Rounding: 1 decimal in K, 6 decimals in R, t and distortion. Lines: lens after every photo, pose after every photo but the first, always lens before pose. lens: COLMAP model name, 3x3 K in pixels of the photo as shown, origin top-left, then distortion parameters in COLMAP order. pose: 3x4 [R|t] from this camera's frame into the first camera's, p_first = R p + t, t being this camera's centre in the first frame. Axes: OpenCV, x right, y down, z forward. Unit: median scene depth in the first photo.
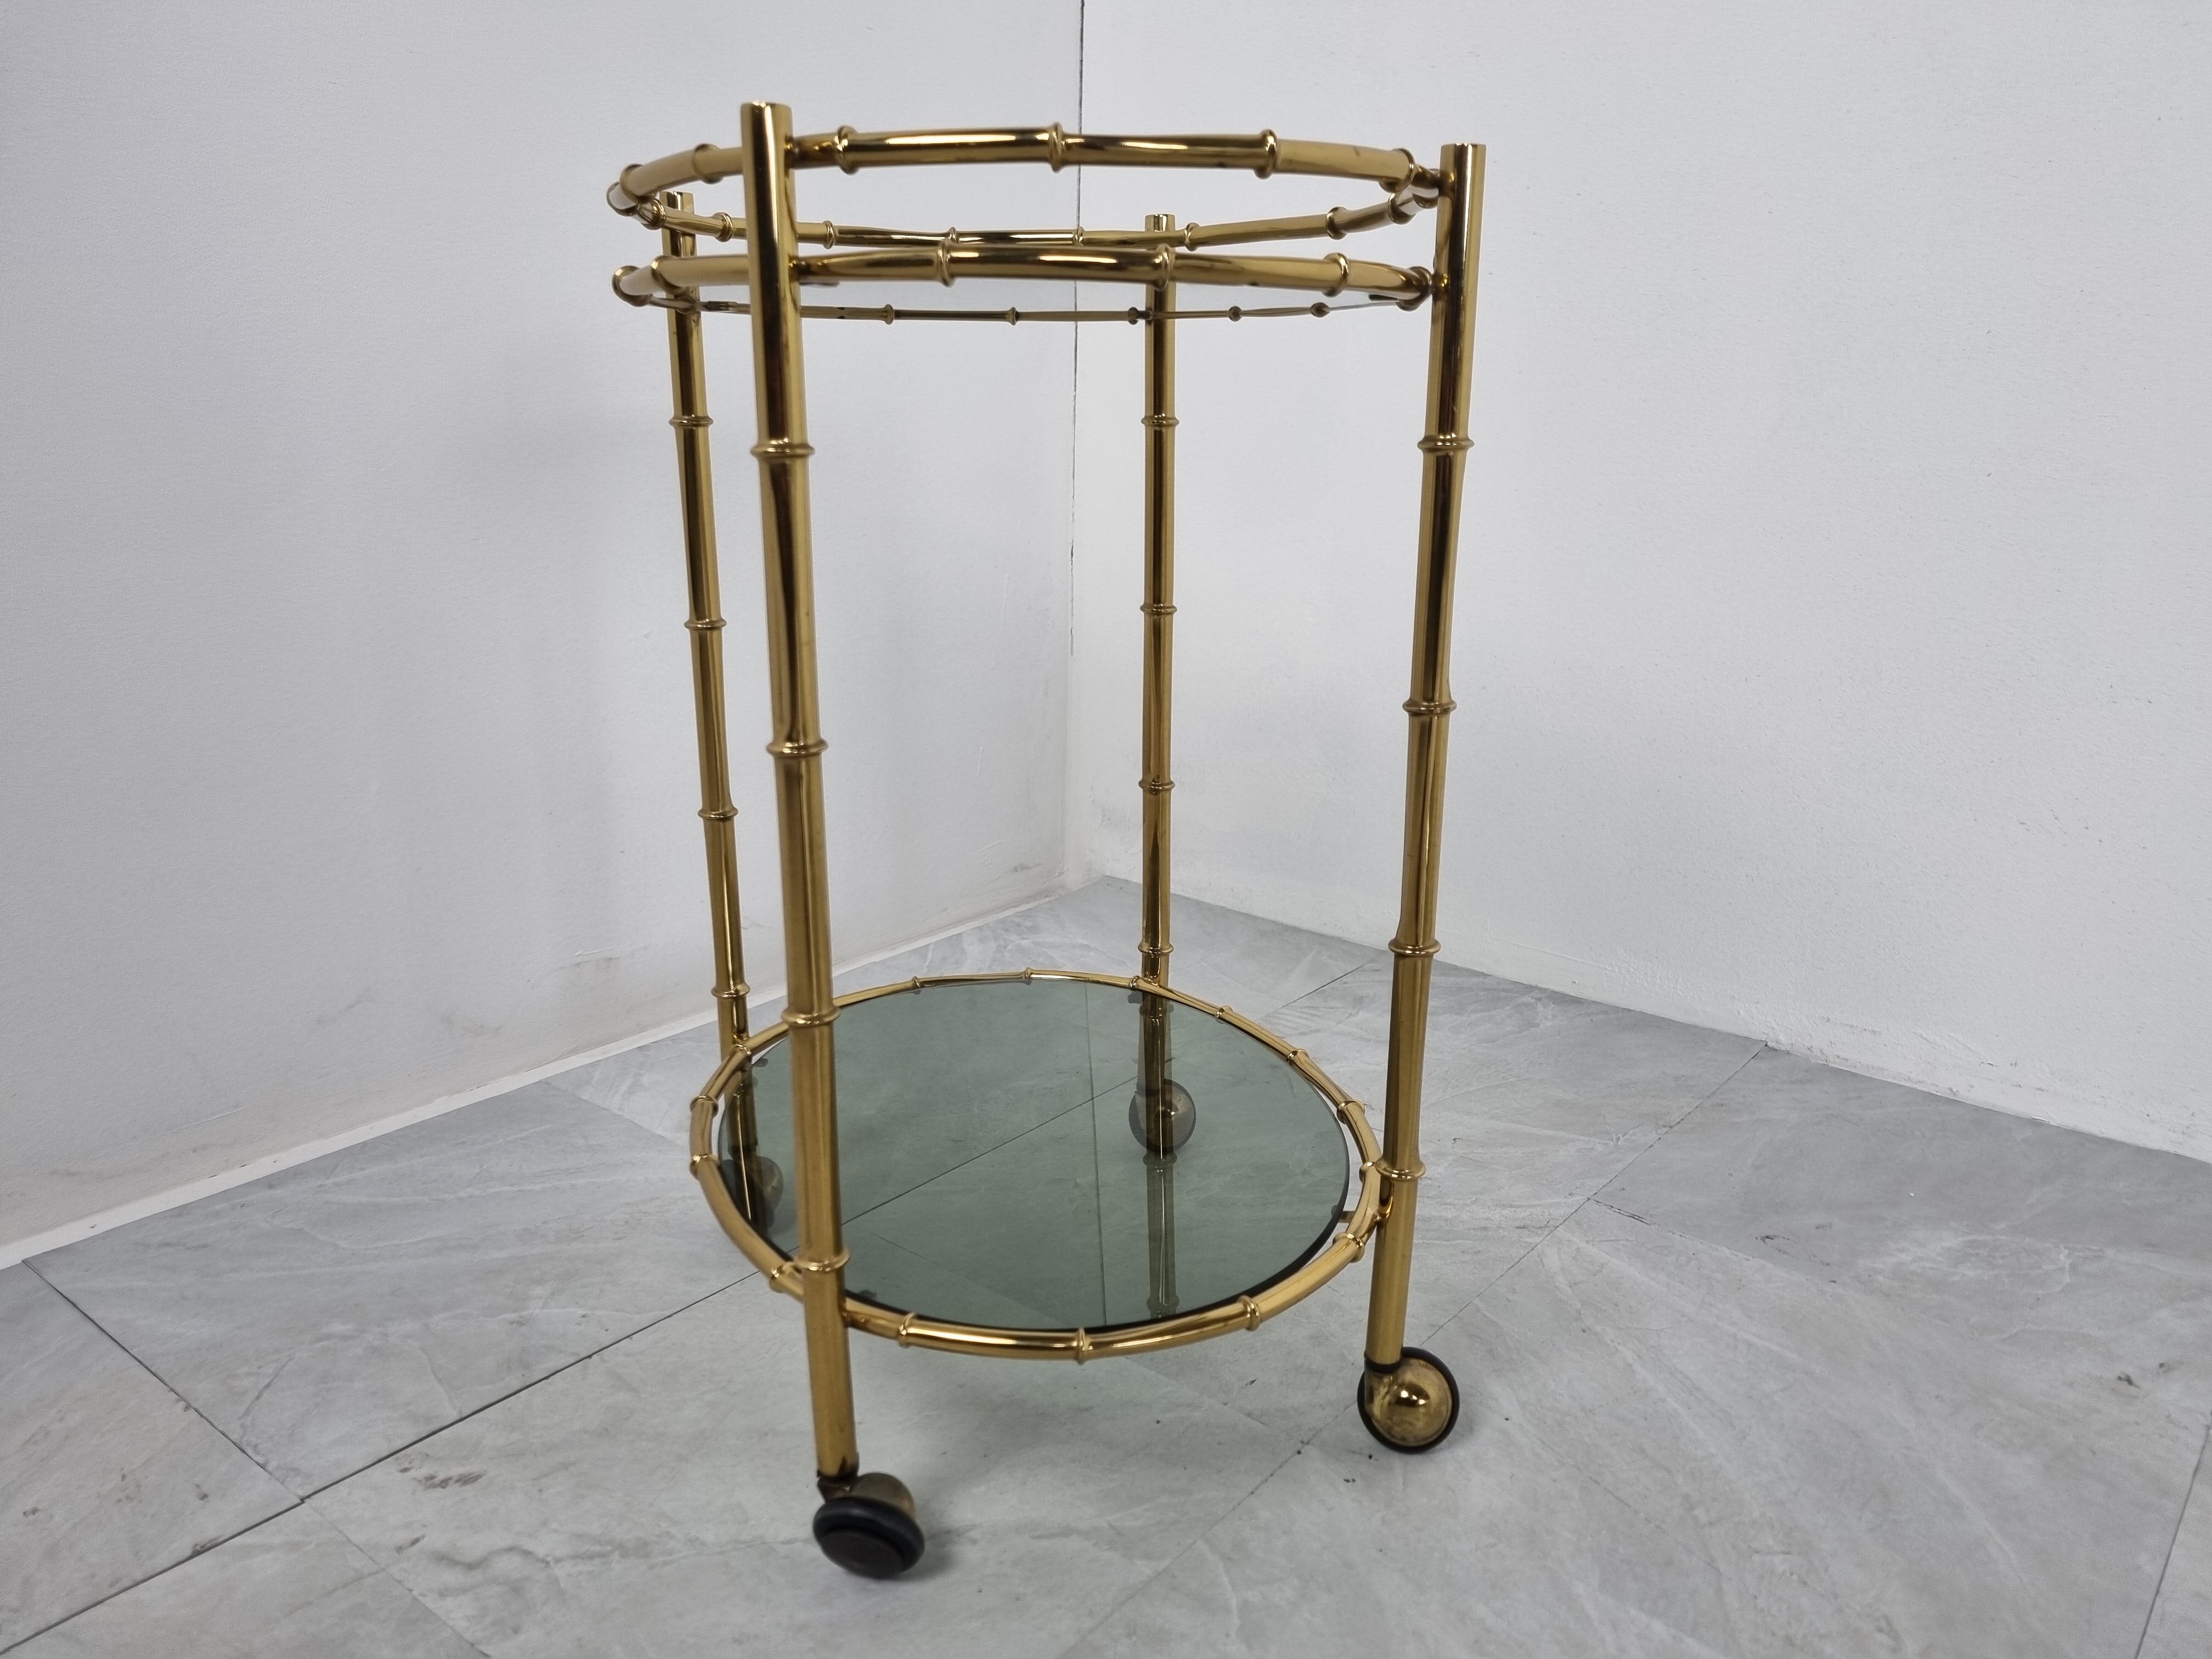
lens RADIAL K [[1646.3, 0, 1117.2], [0, 1646.3, 825.5], [0, 0, 1]] dist [0.081987, -0.052939]
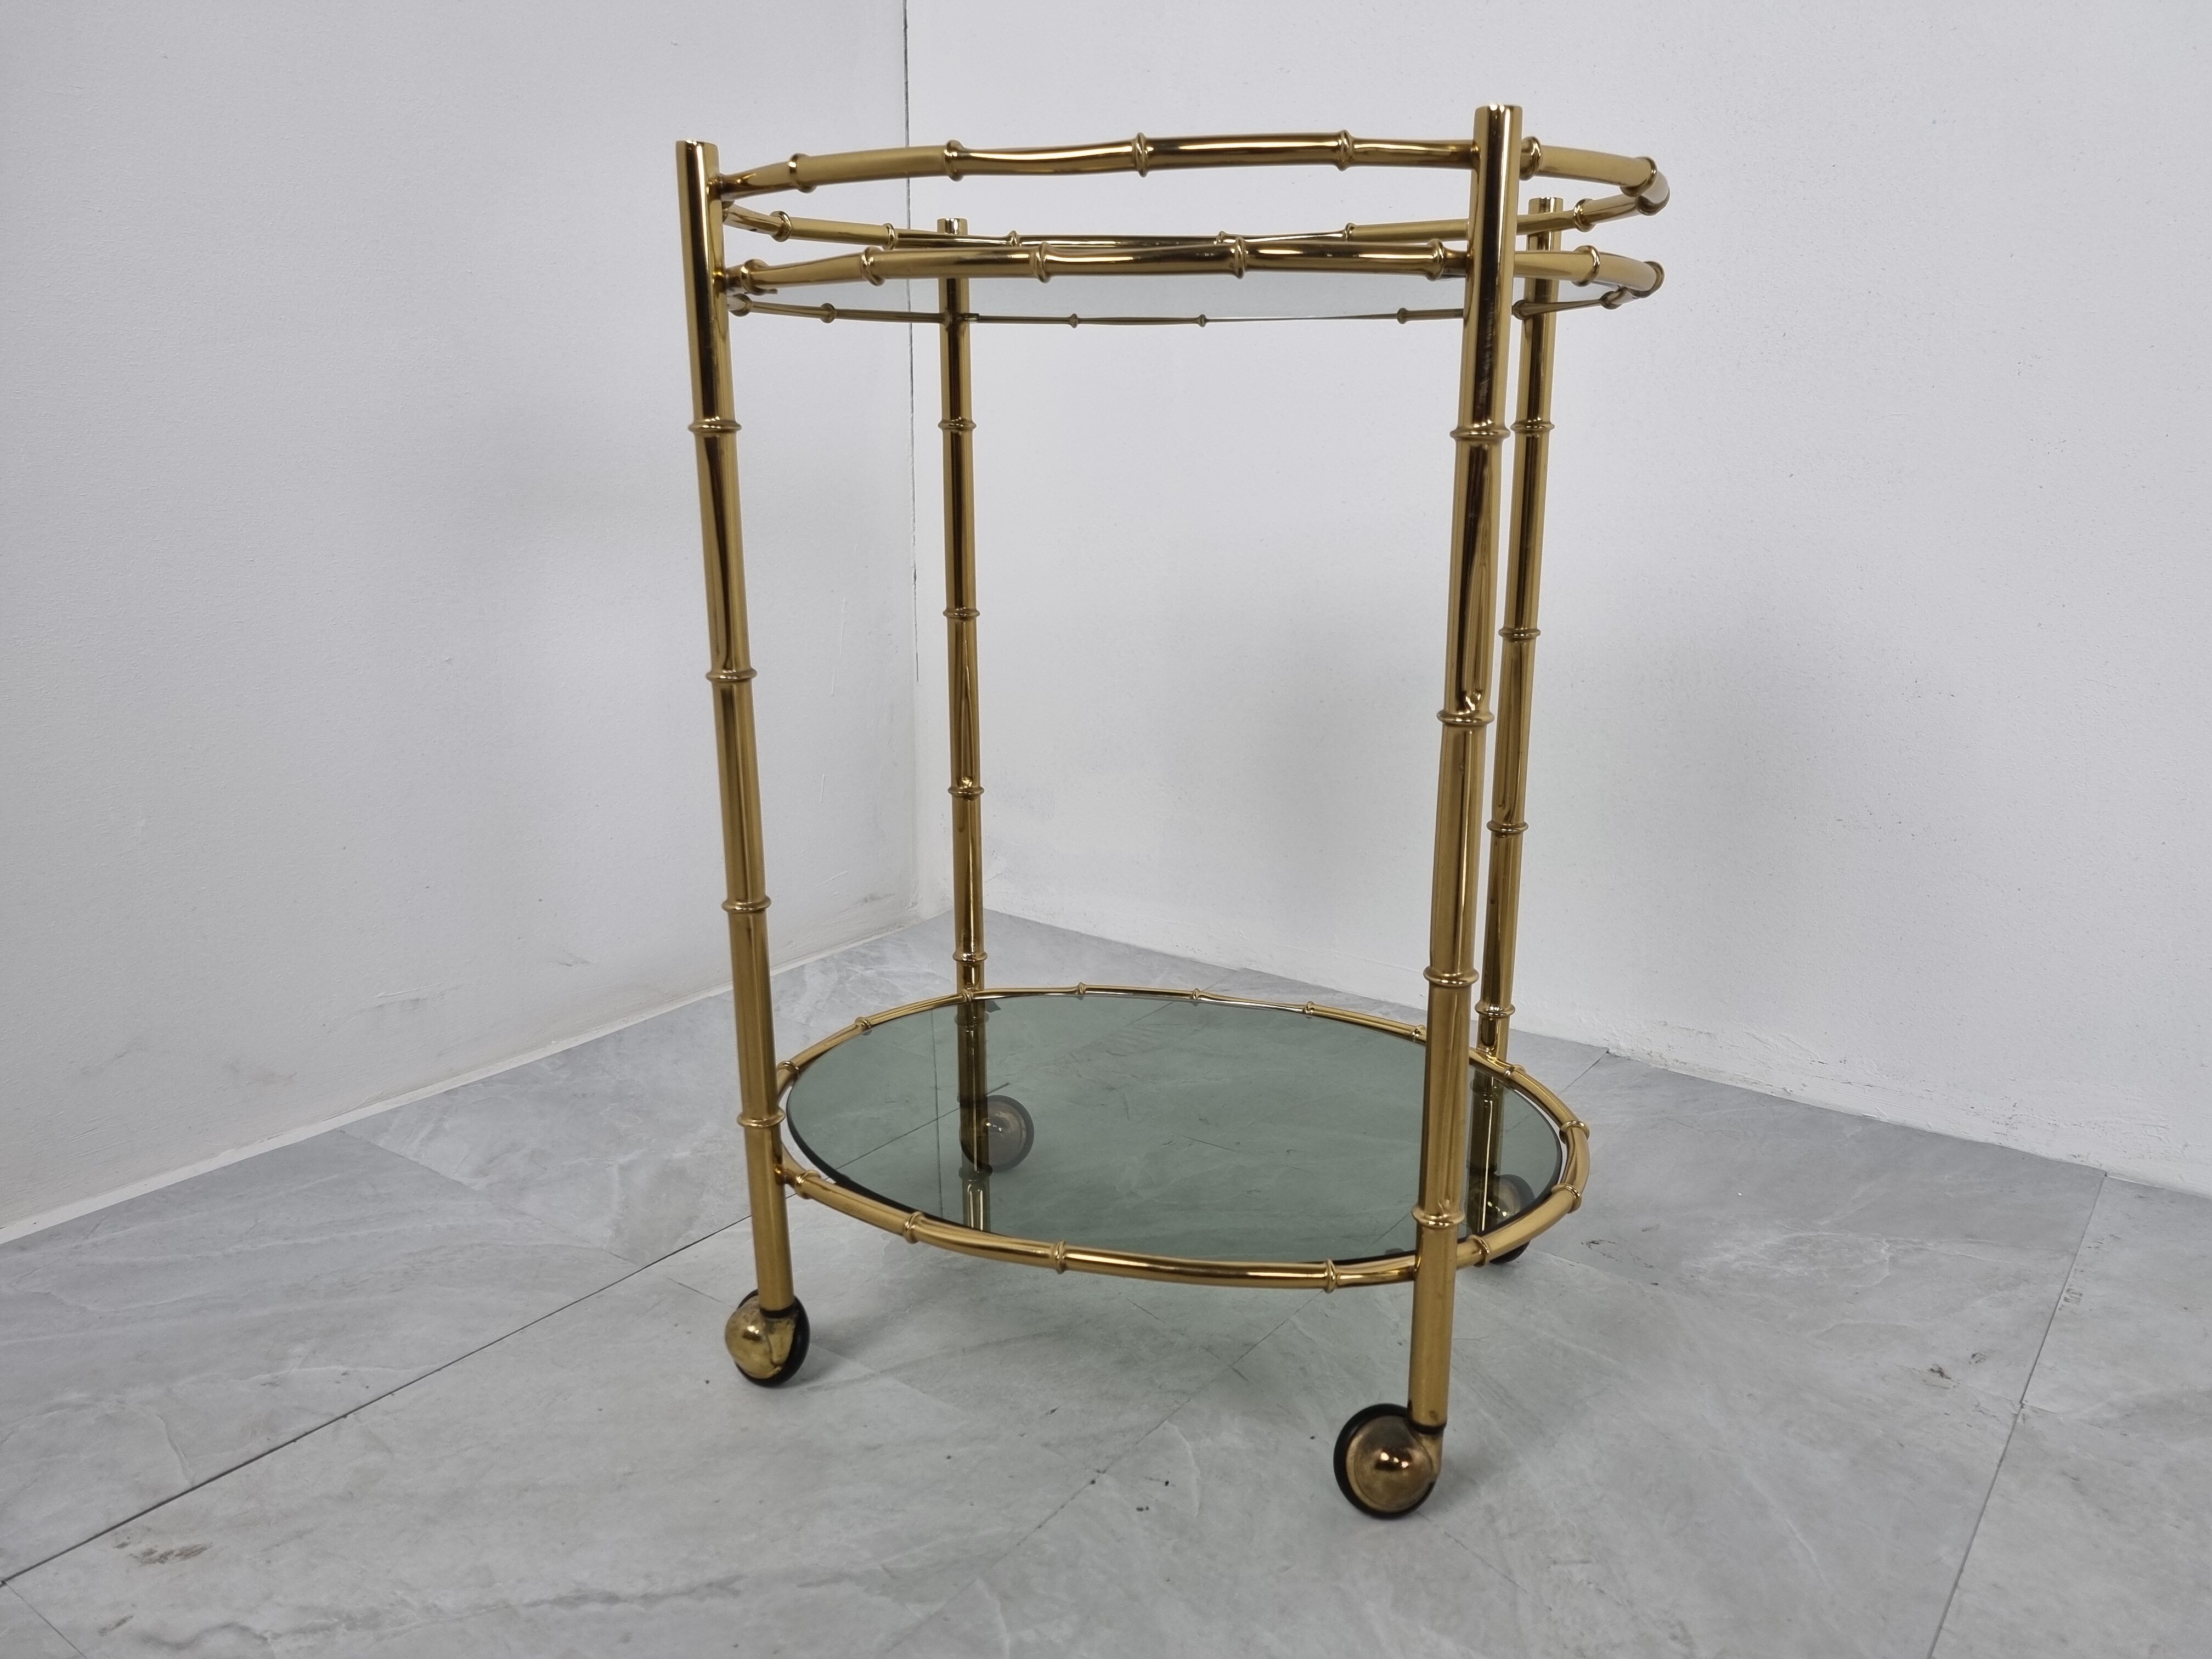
lens RADIAL K [[1646.3, 0, 1117.9], [0, 1646.3, 819.9], [0, 0, 1]] dist [0.081987, -0.052939]
pose [[0.998587, -0.023550, 0.047643, 0.080498], [0.025014, 0.999226, -0.030357, 0.024325], [-0.046892, 0.031506, 0.998403, 0.029969]]
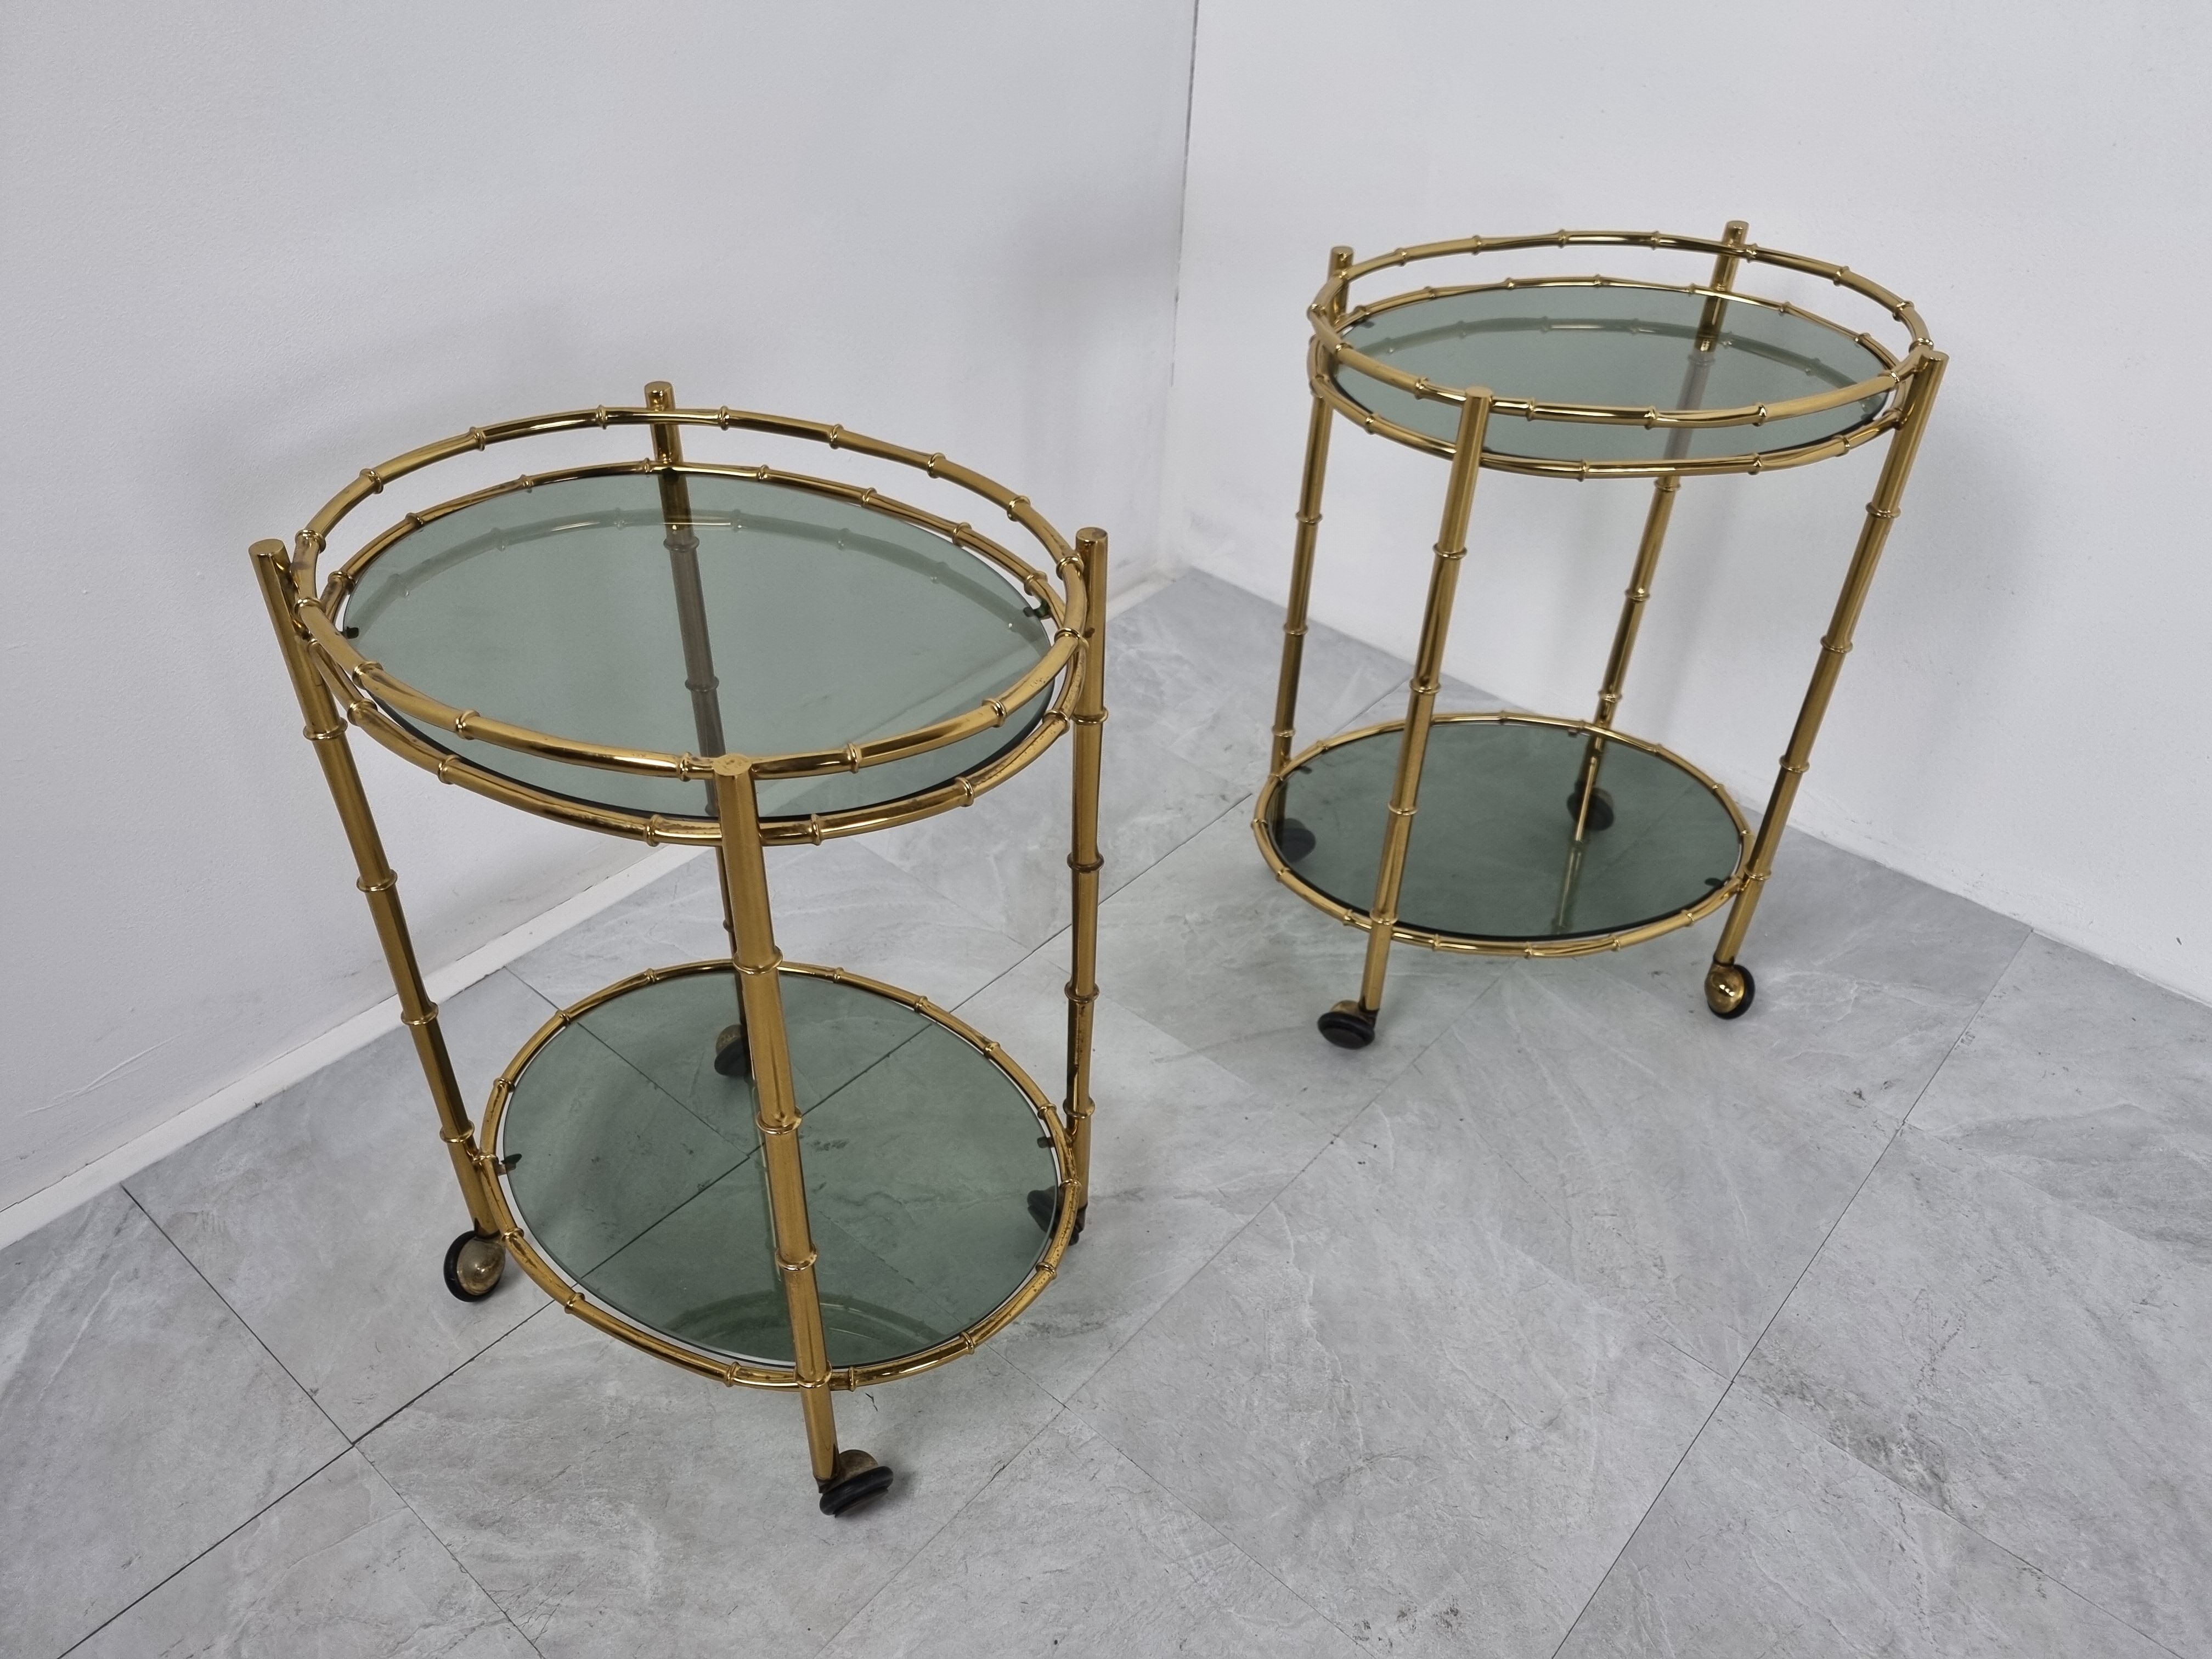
lens RADIAL K [[1646.3, 0, 1111.8], [0, 1646.3, 847.5], [0, 0, 1]] dist [0.081987, -0.052939]
pose [[0.999577, 0.027561, -0.009236, -0.095322], [-0.021728, 0.919541, 0.392392, -0.494773], [0.019308, -0.392025, 0.919752, -0.370744]]
